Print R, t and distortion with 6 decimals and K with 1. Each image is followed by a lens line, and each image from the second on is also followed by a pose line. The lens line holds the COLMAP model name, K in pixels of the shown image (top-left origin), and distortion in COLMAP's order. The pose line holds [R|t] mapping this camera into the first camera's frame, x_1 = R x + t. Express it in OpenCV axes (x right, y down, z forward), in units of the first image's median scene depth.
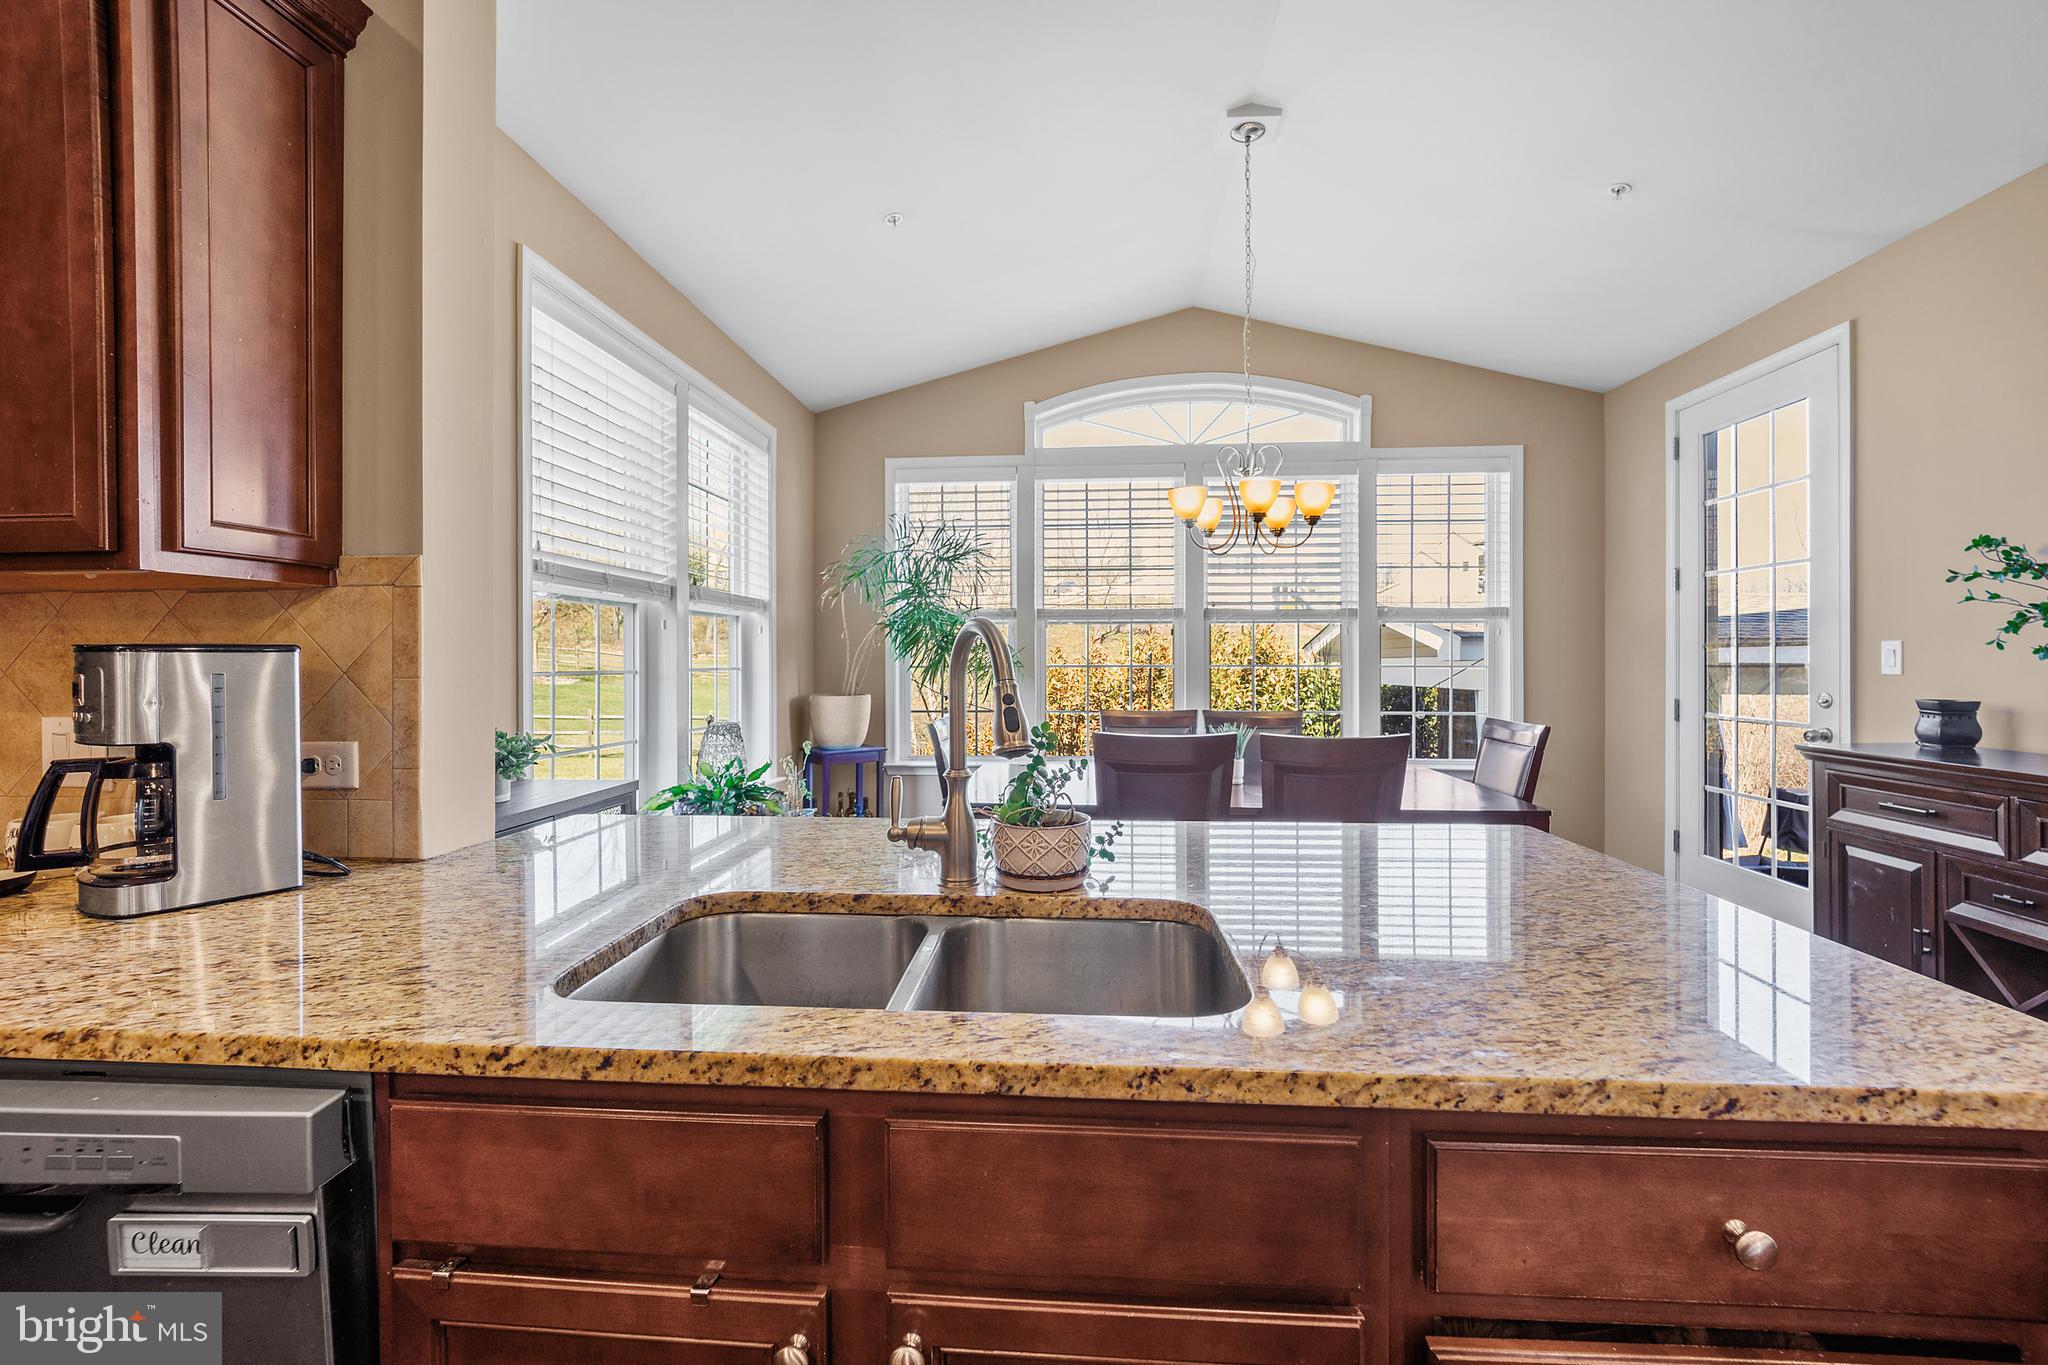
lens RADIAL K [[843.8, 0, 1024.4], [0, 843.8, 661.1], [0, 0, 1]] dist [-0.019296, 0.002820]
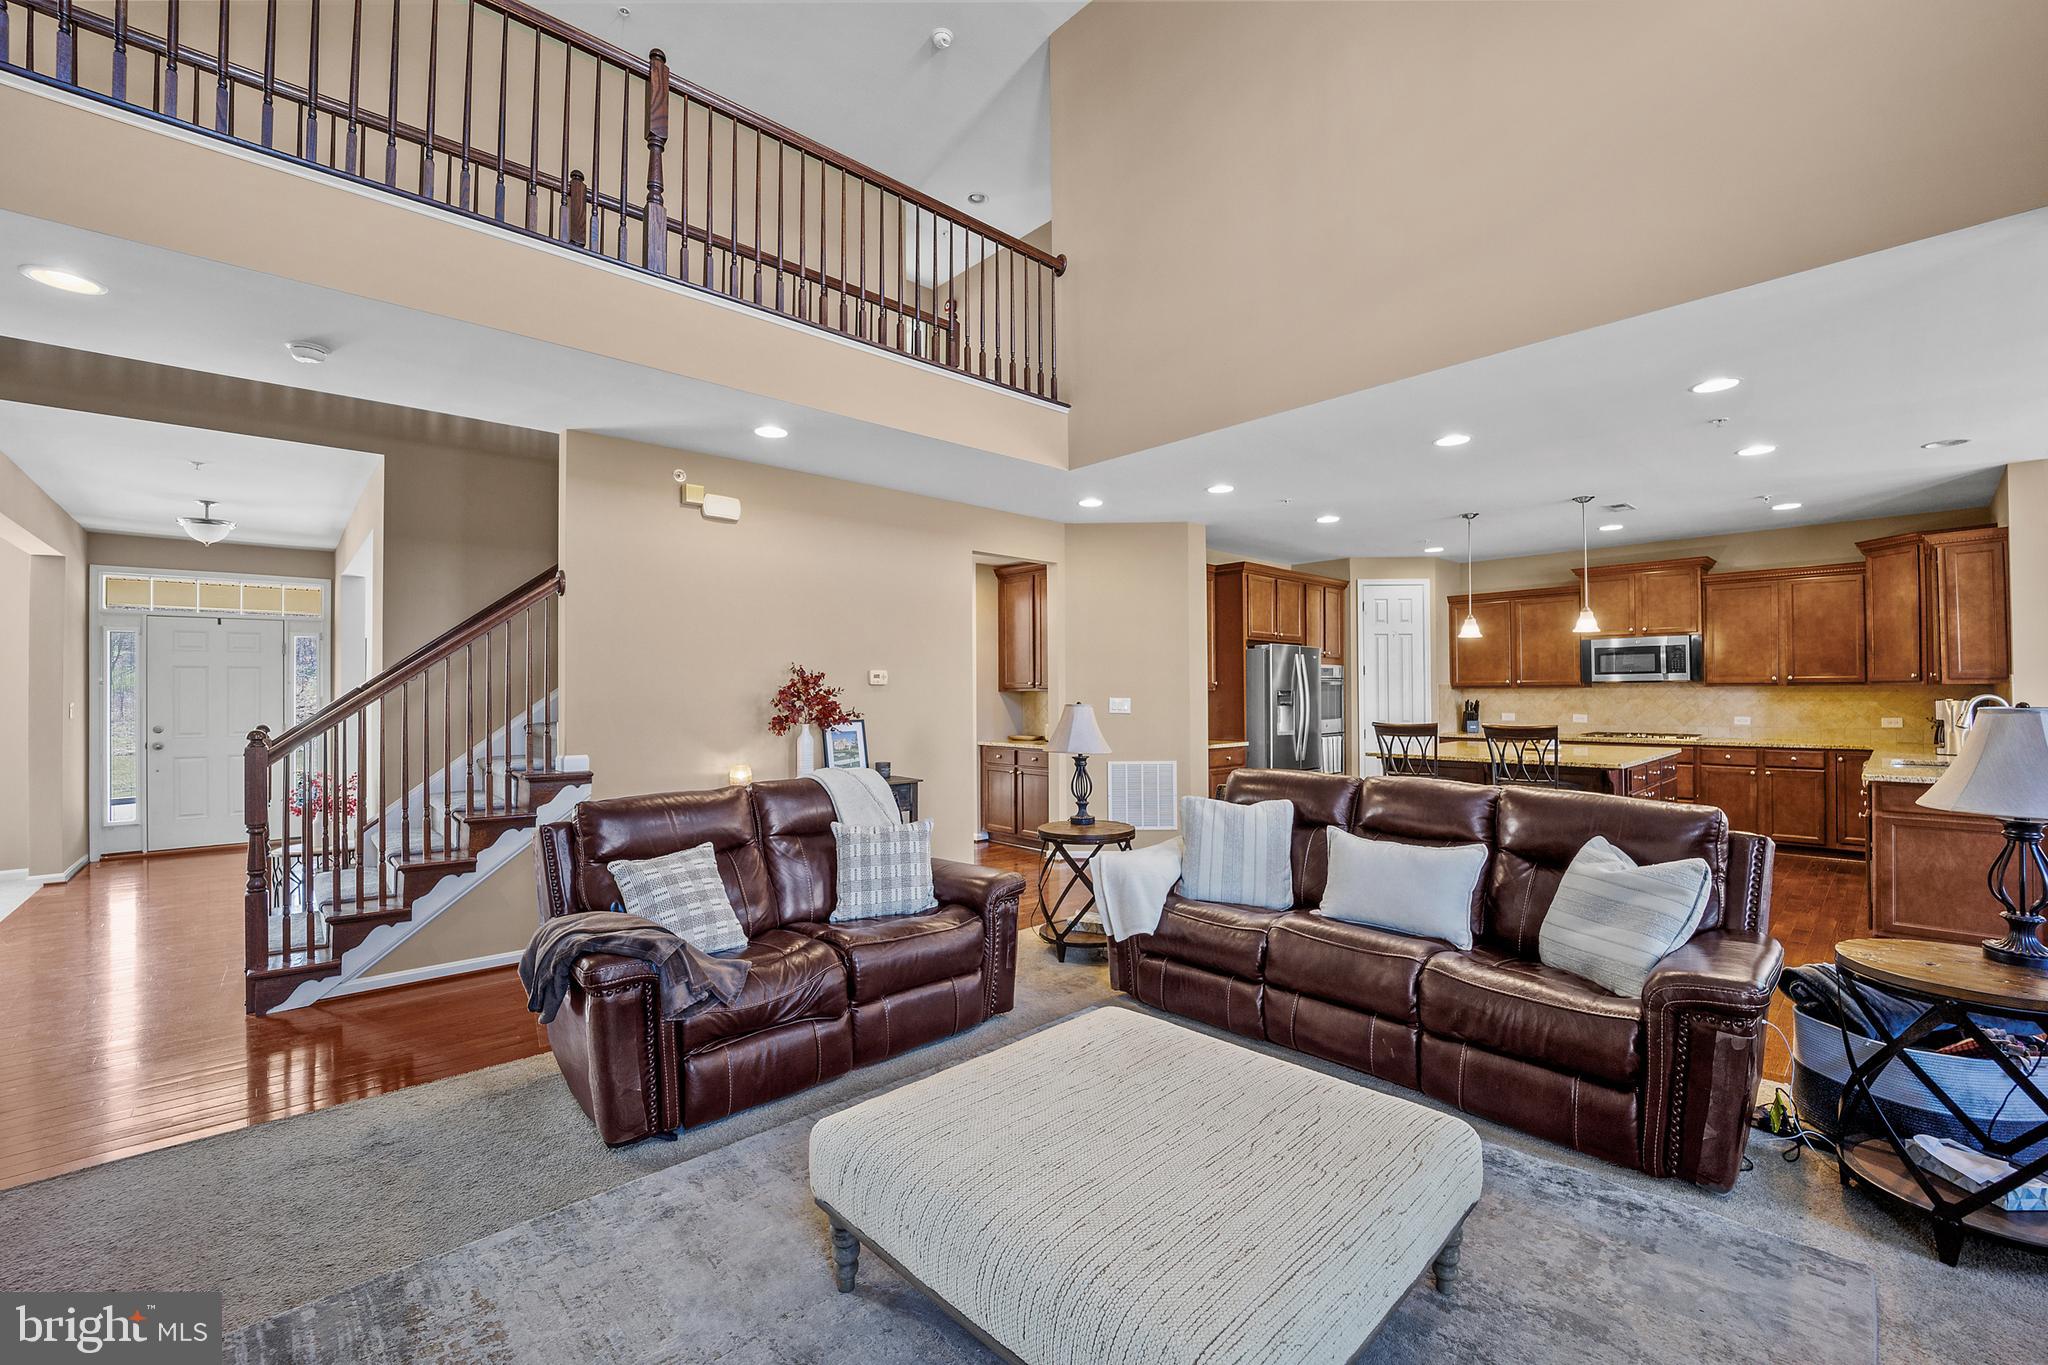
lens RADIAL K [[843.8, 0, 1022.8], [0, 843.8, 685.4], [0, 0, 1]] dist [-0.019296, 0.002820]
pose [[-0.680684, -0.004920, -0.732560, 2.151476], [0.004555, 0.999930, -0.010948, -0.023349], [0.732563, -0.010789, -0.680614, 0.124021]]
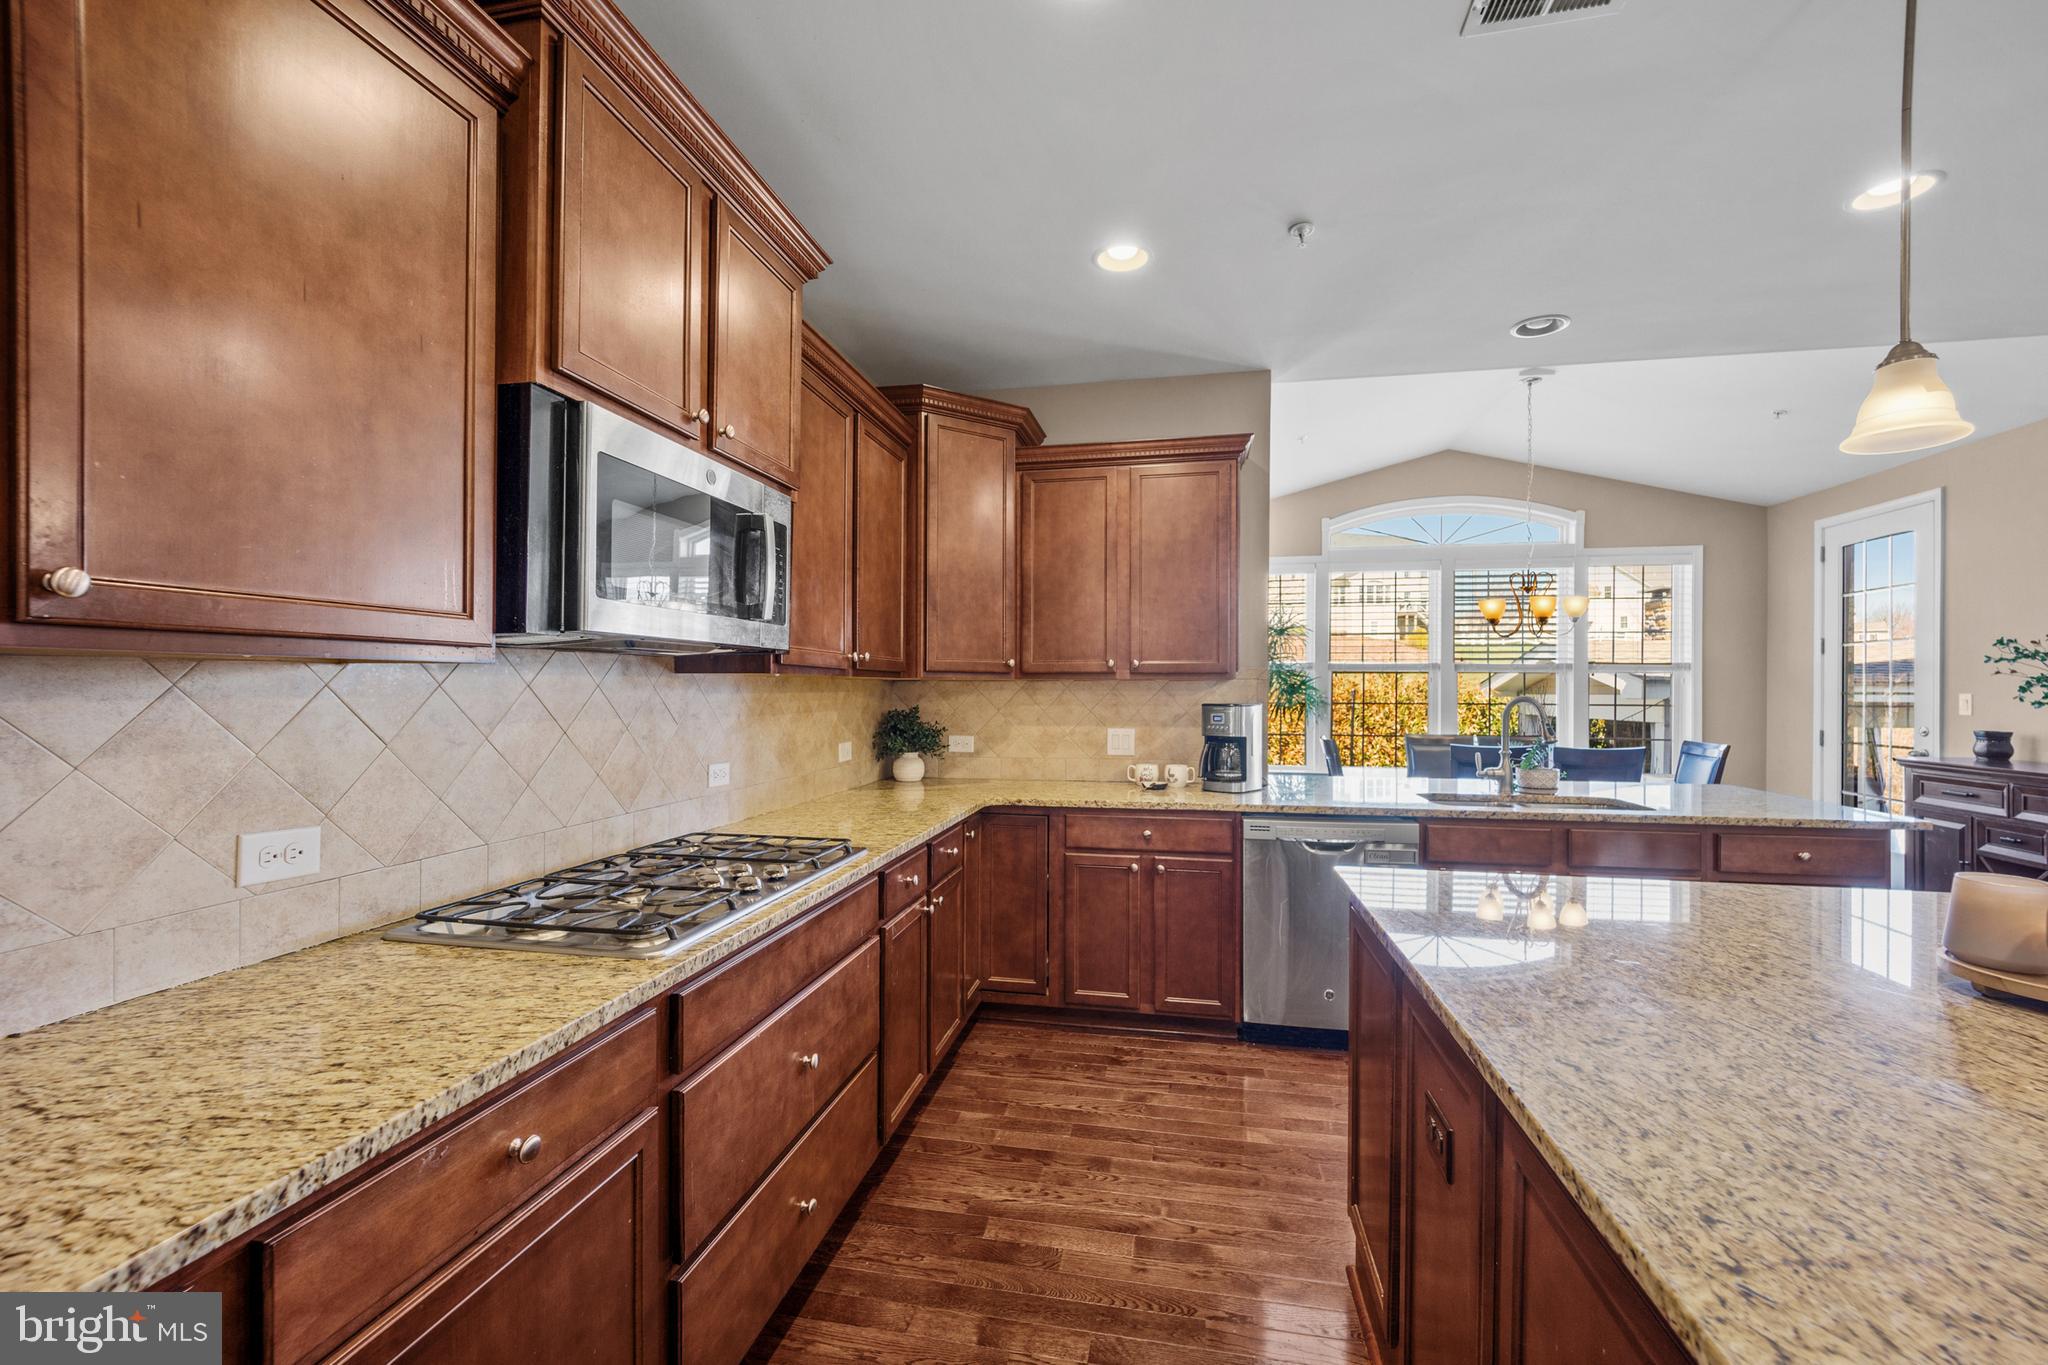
lens RADIAL K [[843.8, 0, 1020.5], [0, 843.8, 693.0], [0, 0, 1]] dist [-0.019296, 0.002820]
pose [[0.992323, 0.004777, -0.123577, -0.516963], [-0.004165, 0.999978, 0.005205, -0.024840], [0.123599, -0.004651, 0.992321, -0.743436]]
